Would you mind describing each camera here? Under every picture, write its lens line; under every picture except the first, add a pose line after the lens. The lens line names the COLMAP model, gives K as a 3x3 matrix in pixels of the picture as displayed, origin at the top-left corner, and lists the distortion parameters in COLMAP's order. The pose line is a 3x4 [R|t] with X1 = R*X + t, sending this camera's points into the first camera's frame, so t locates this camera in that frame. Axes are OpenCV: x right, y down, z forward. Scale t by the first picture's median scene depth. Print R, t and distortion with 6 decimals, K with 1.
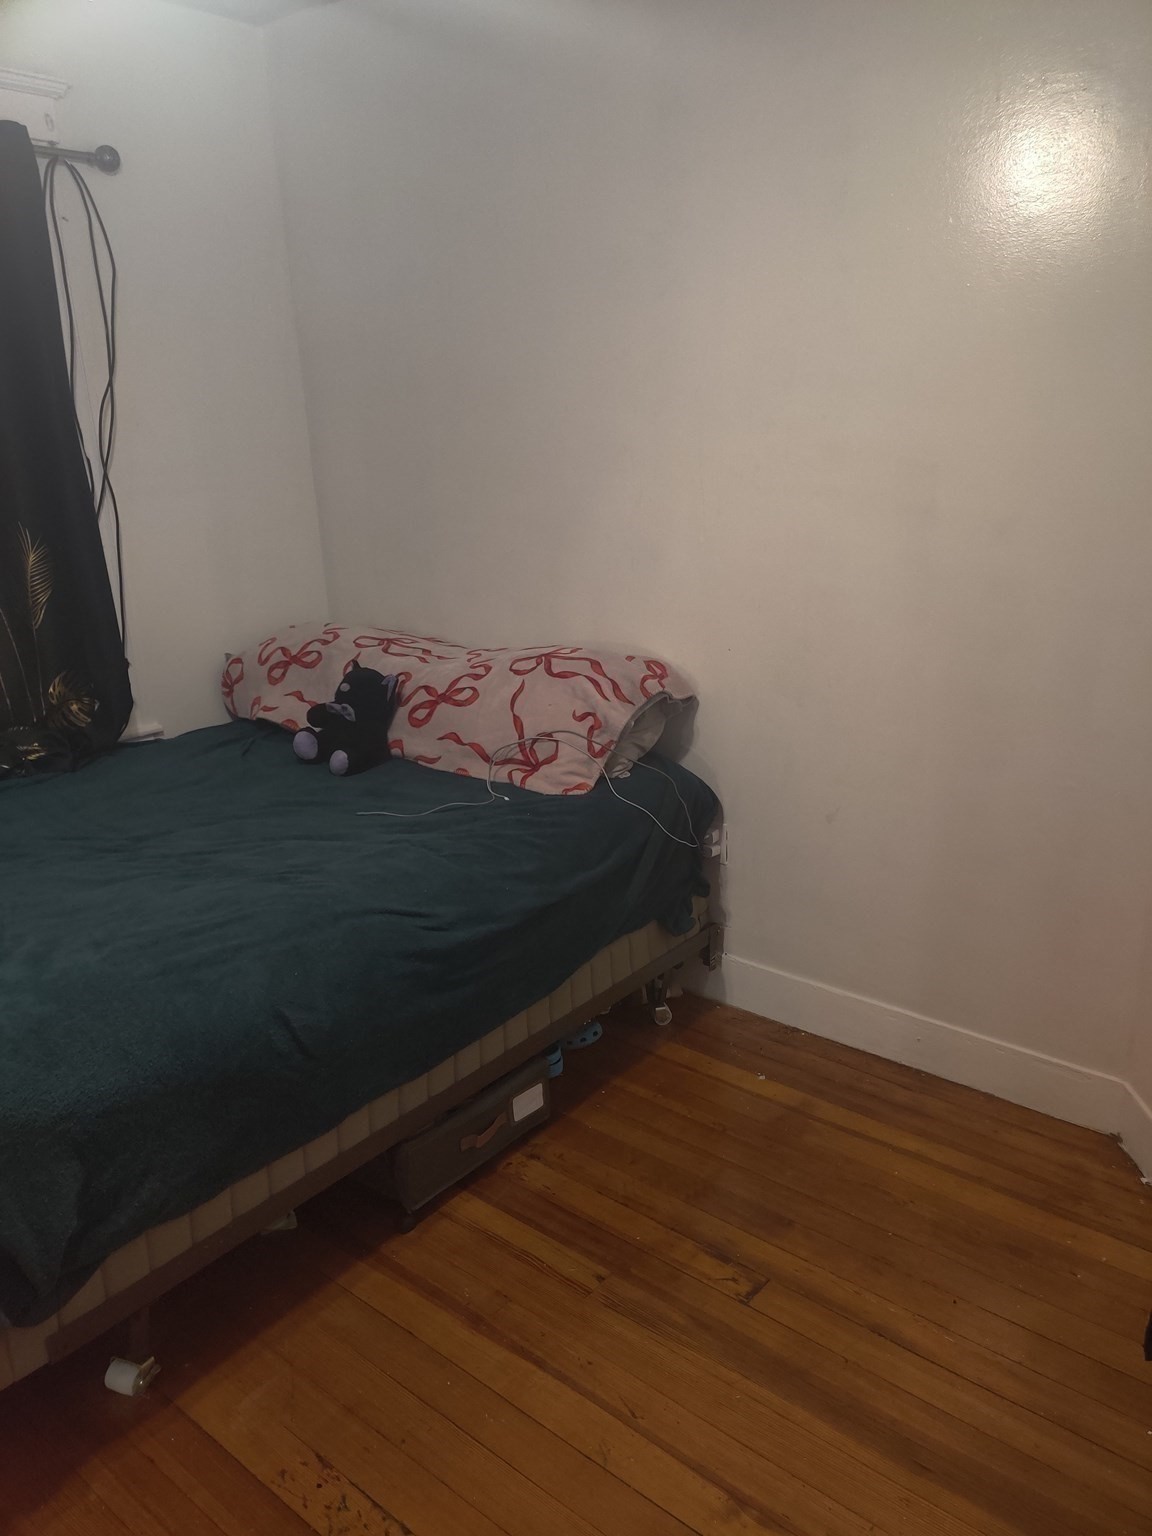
lens RADIAL K [[1154.0, 0, 602.5], [0, 1154.0, 780.9], [0, 0, 1]] dist [0.046139, -0.034286]
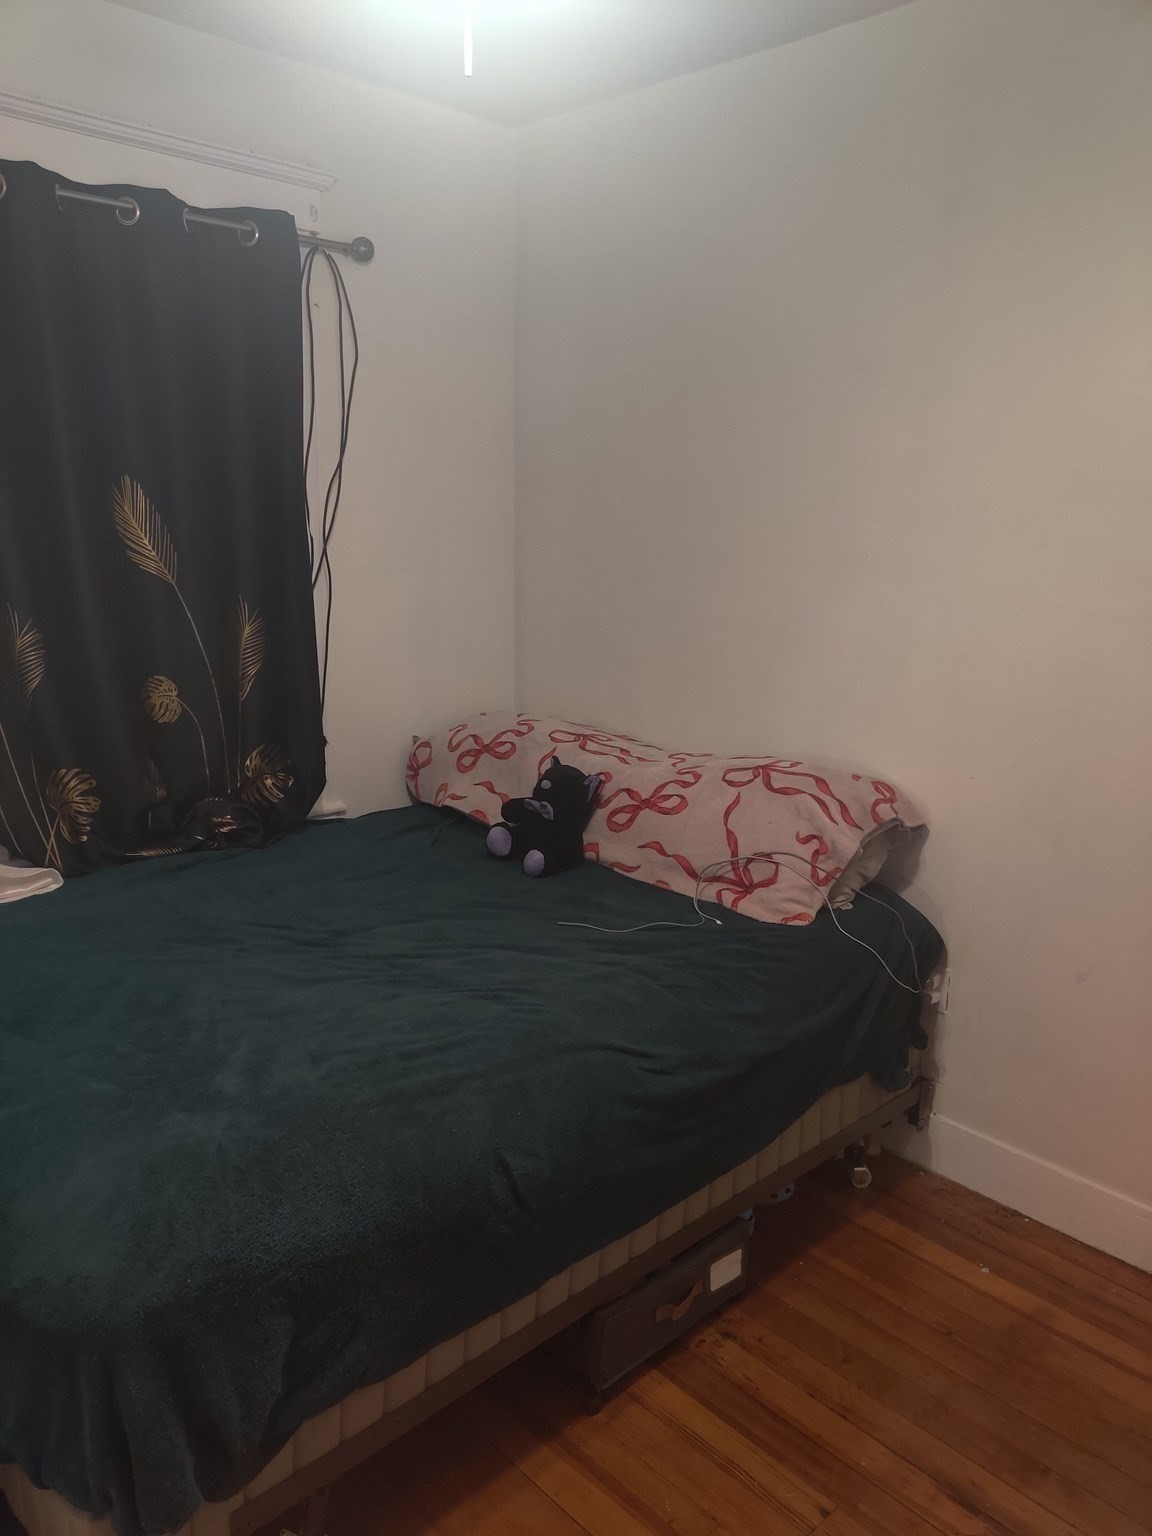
lens RADIAL K [[1154.0, 0, 562.6], [0, 1154.0, 766.7], [0, 0, 1]] dist [0.046139, -0.034286]
pose [[0.989676, 0.077458, -0.120592, -0.116238], [-0.087161, 0.993185, -0.077372, -0.028106], [0.113777, 0.087084, 0.989682, 0.072785]]
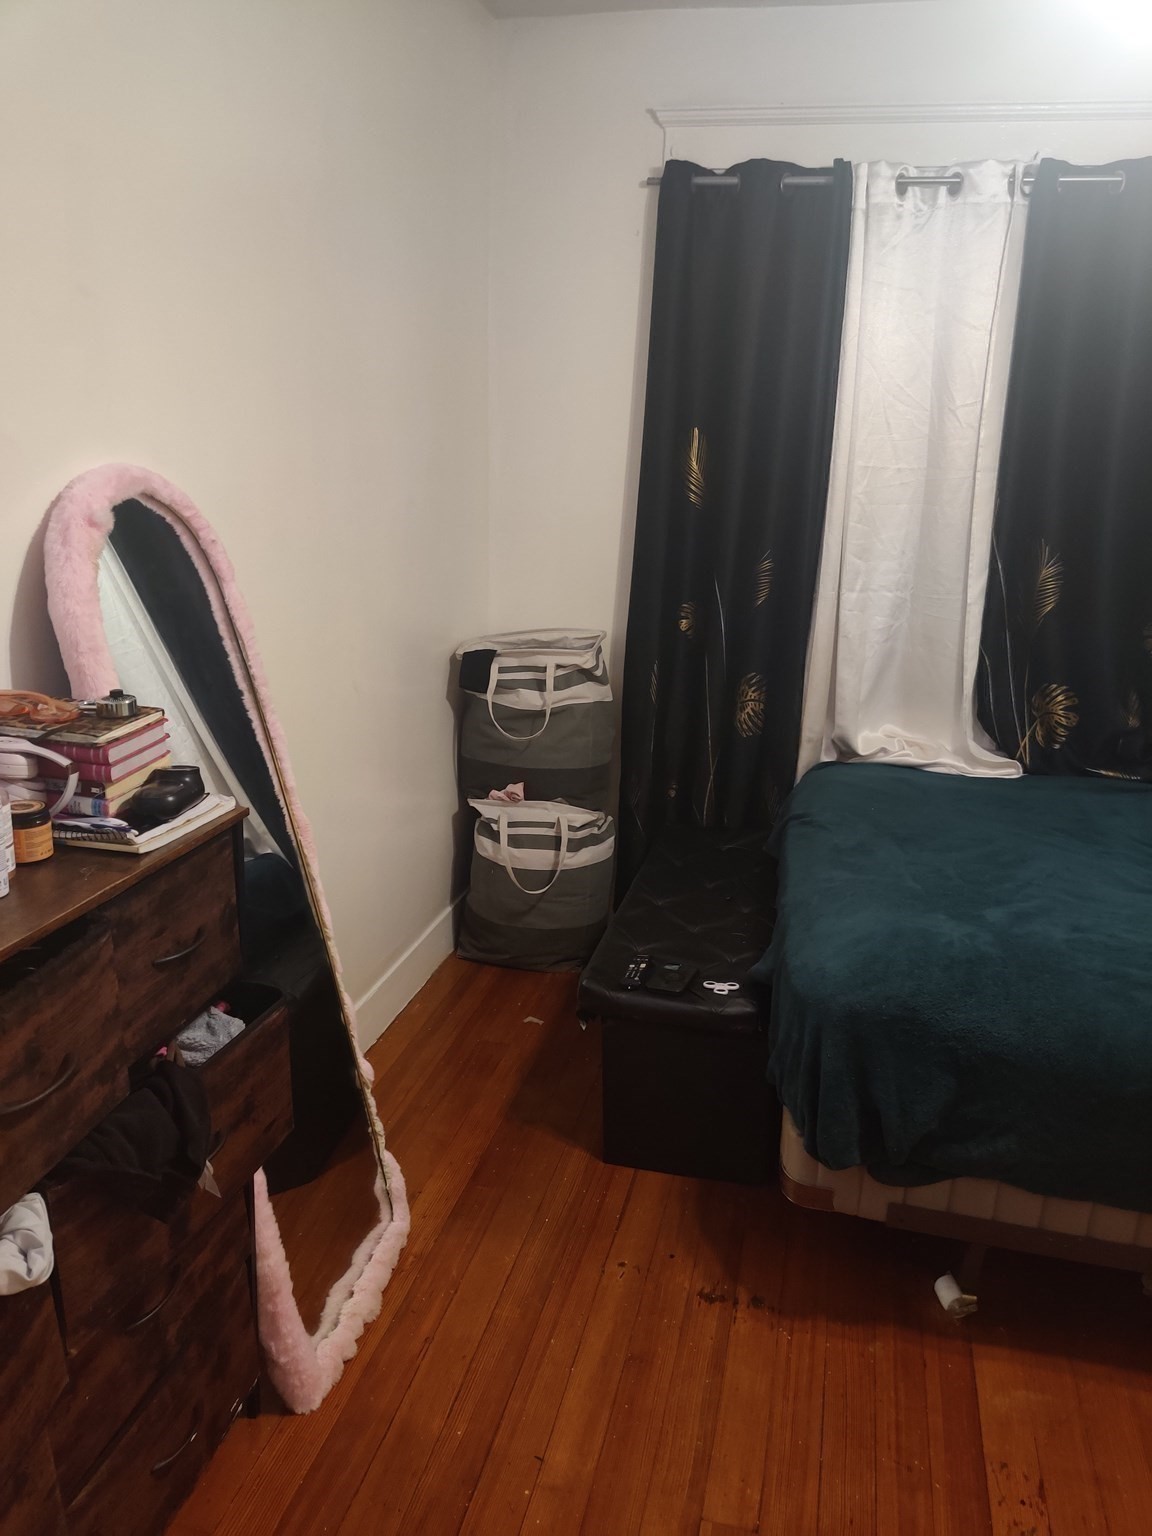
lens RADIAL K [[1154.0, 0, 577.6], [0, 1154.0, 772.2], [0, 0, 1]] dist [0.046139, -0.034286]
pose [[0.432909, 0.290327, -0.853405, 0.192193], [-0.316624, 0.935368, 0.157596, -0.013957], [0.844002, 0.201983, 0.496854, 0.038989]]
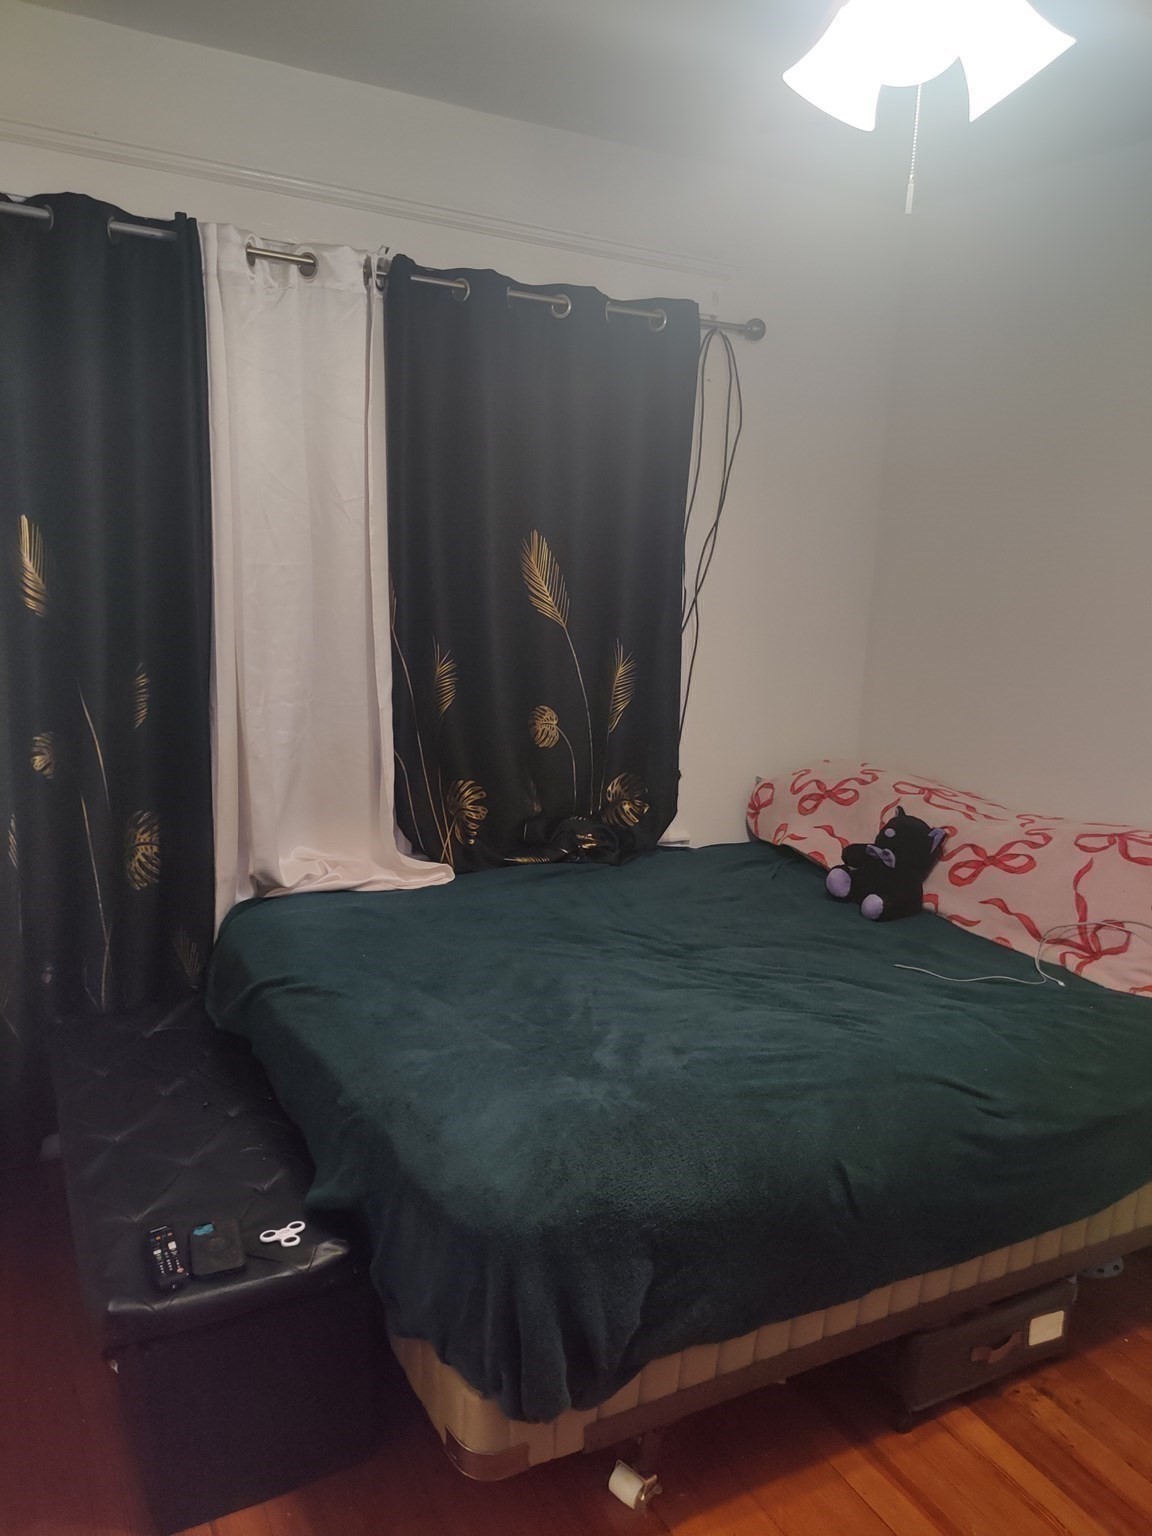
lens RADIAL K [[1154.0, 0, 570.5], [0, 1154.0, 771.5], [0, 0, 1]] dist [0.046139, -0.034286]
pose [[0.916000, 0.150035, -0.372067, -0.135834], [-0.190547, 0.978855, -0.074390, -0.007377], [0.353038, 0.139037, 0.925220, -0.028287]]
